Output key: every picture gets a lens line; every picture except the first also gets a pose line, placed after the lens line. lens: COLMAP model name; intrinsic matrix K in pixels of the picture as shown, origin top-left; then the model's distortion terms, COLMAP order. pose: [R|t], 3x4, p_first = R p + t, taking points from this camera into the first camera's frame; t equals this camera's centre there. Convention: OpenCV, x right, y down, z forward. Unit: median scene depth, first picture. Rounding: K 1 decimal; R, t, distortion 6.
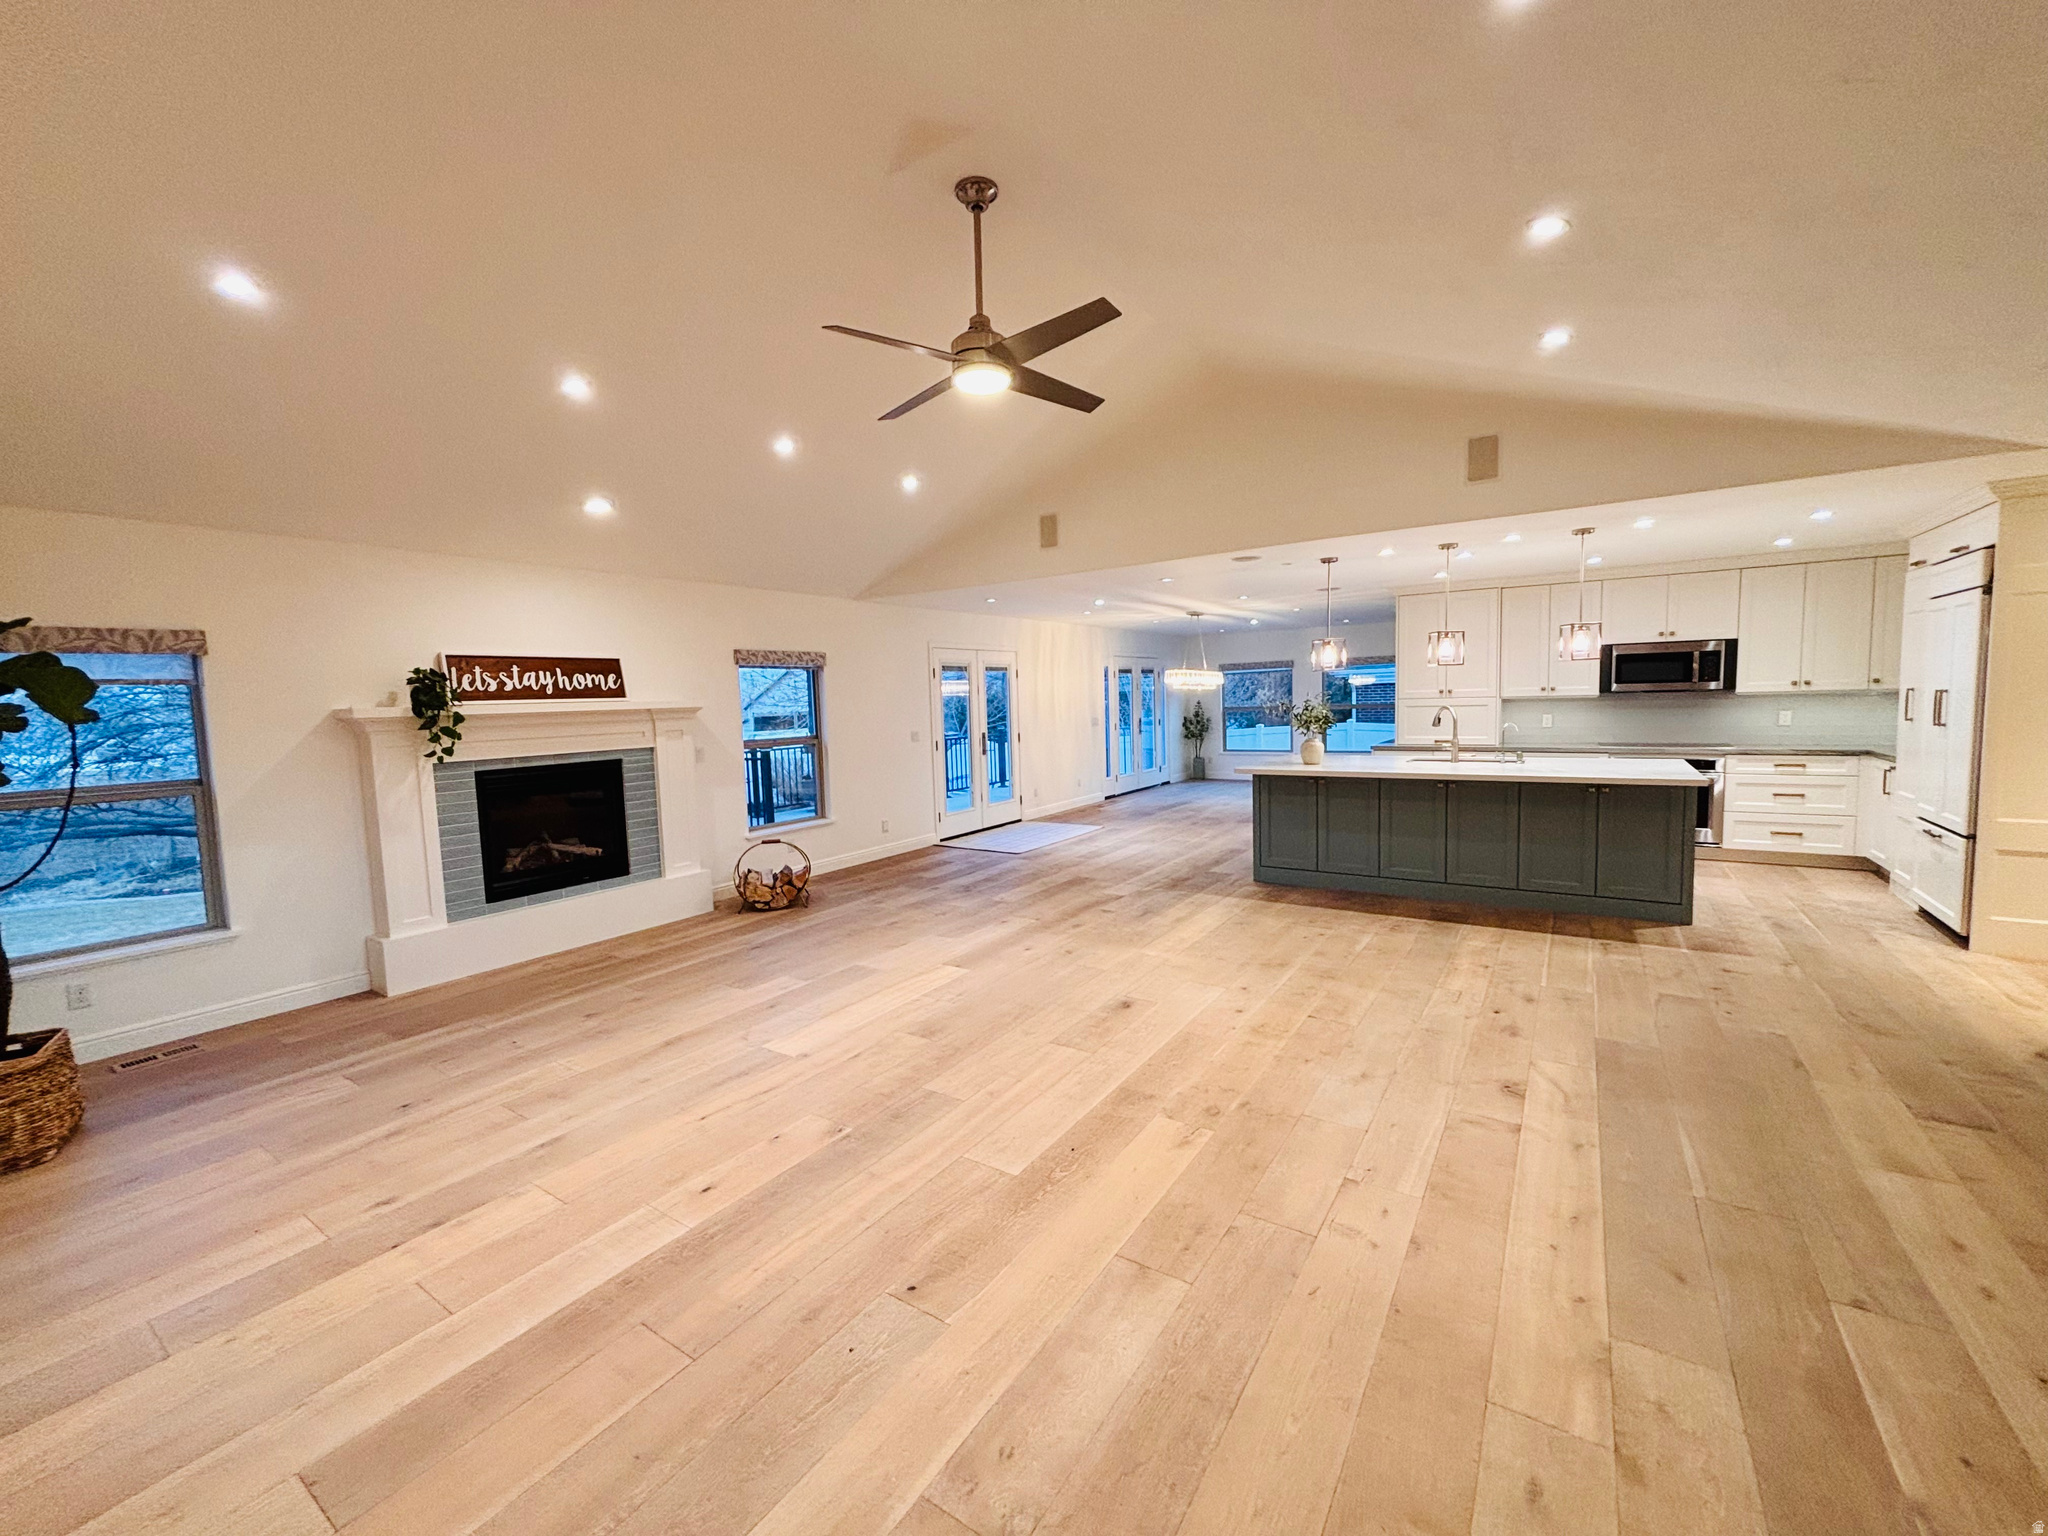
lens RADIAL K [[826.5, 0, 1031.6], [0, 826.5, 755.9], [0, 0, 1]] dist [0.006235, -0.000099]
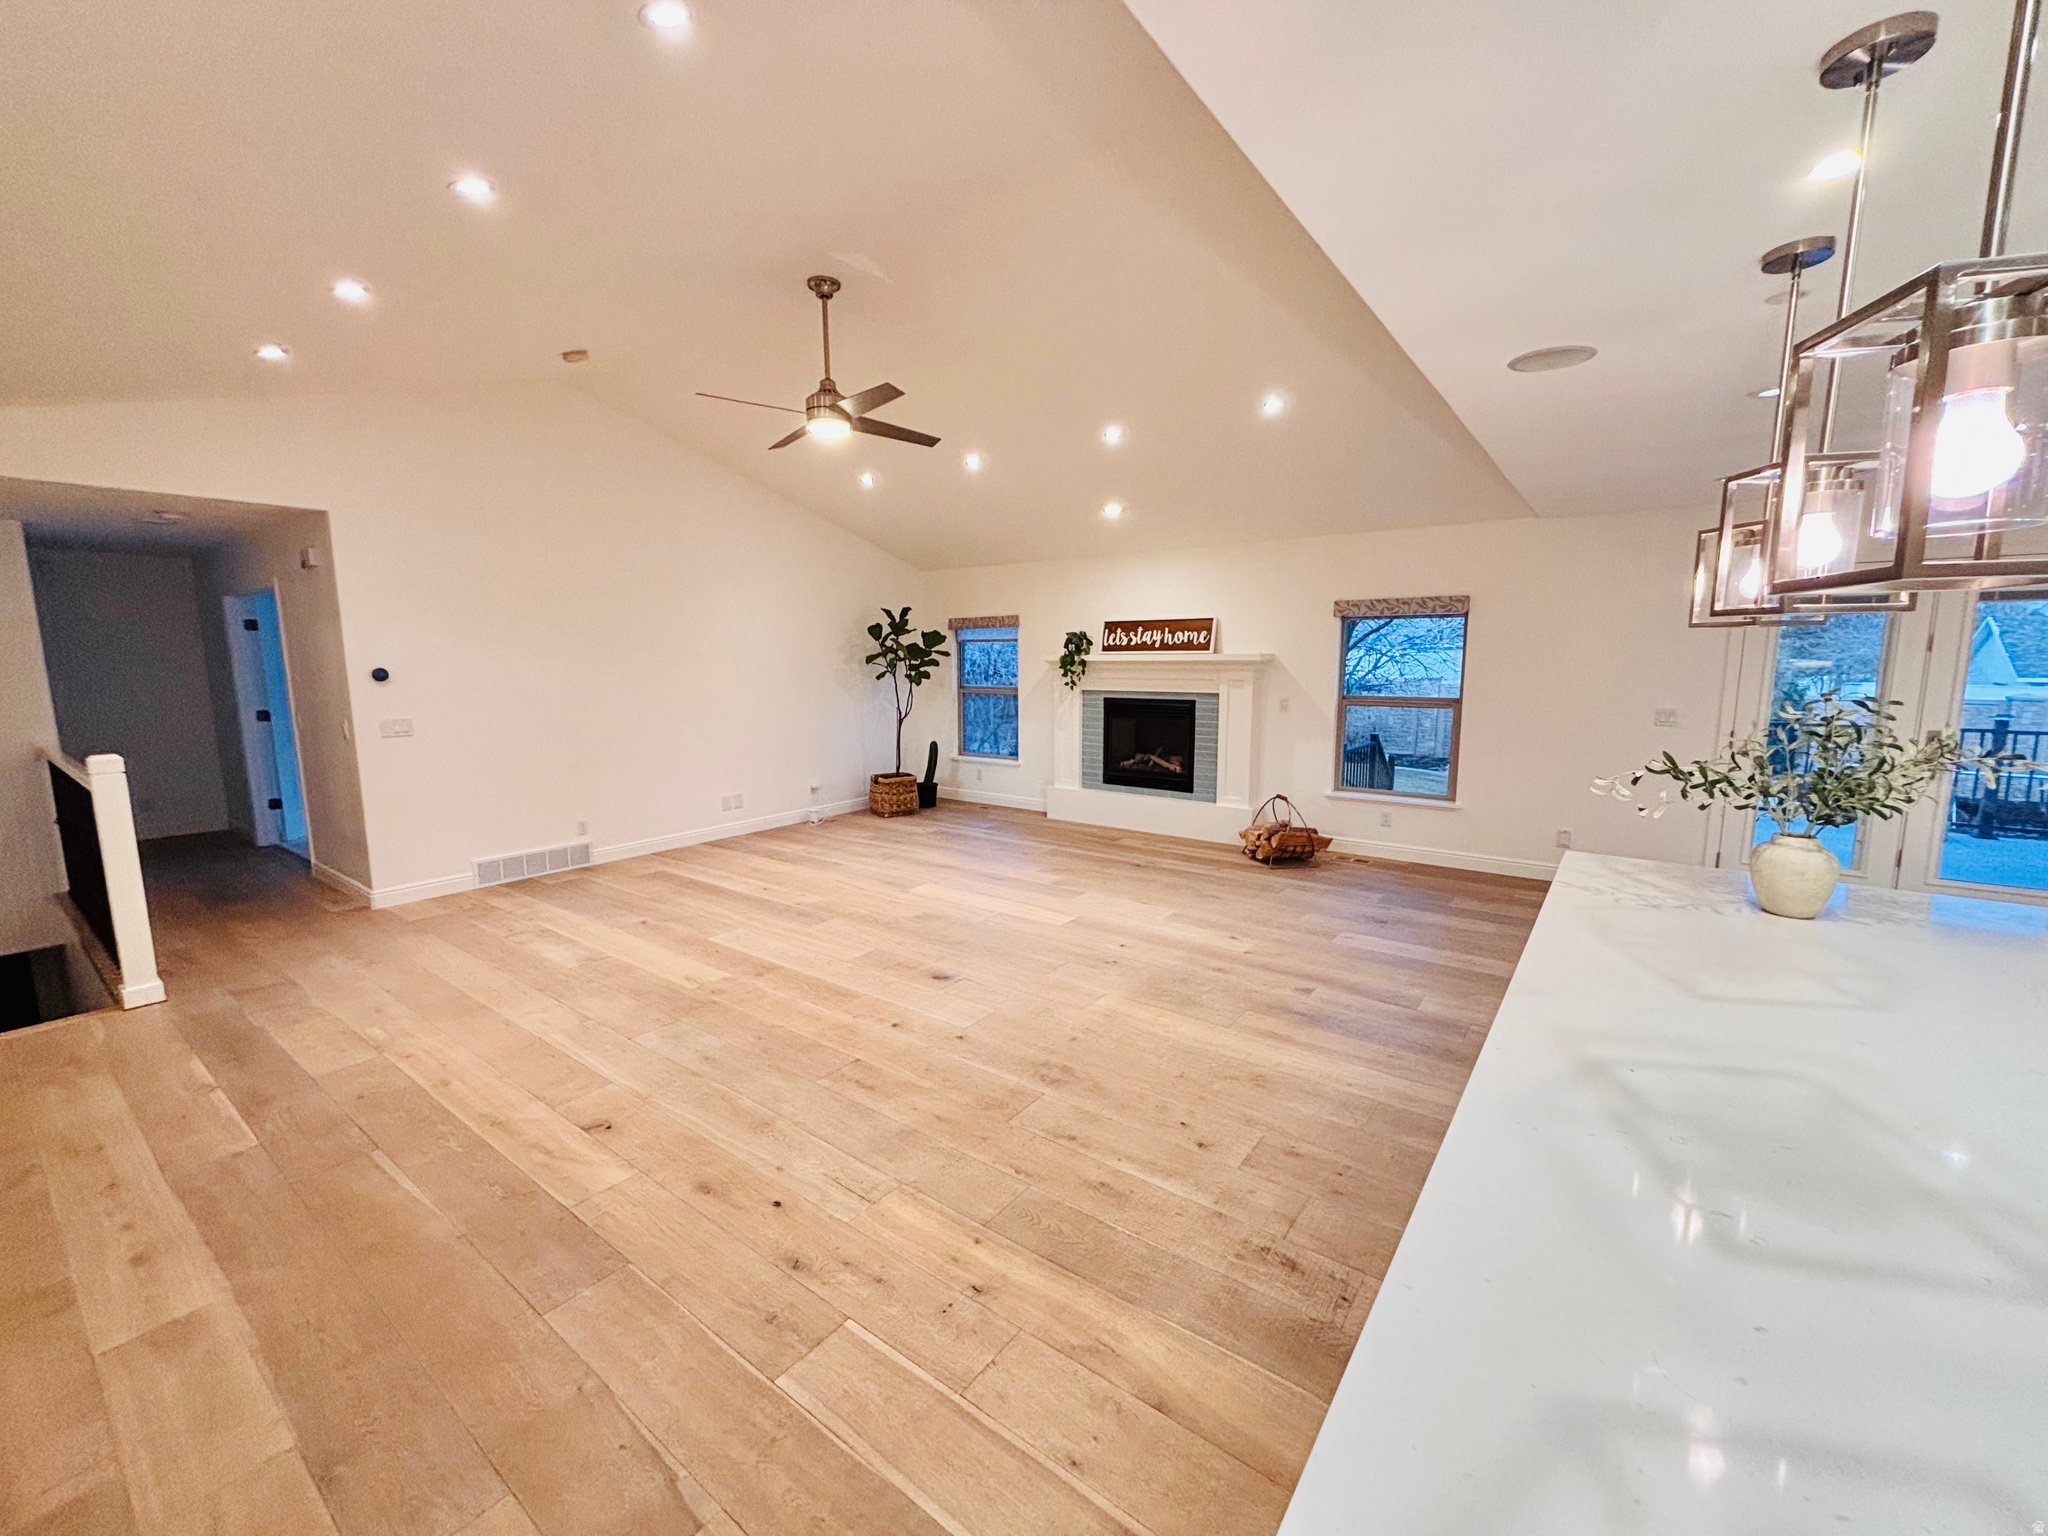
lens RADIAL K [[826.5, 0, 1034.8], [0, 826.5, 777.1], [0, 0, 1]] dist [0.006235, -0.000099]
pose [[-0.053685, 0.181584, -0.981909, 0.897982], [-0.063209, 0.980737, 0.184823, -0.115326], [0.996555, 0.071987, -0.041173, 0.965072]]
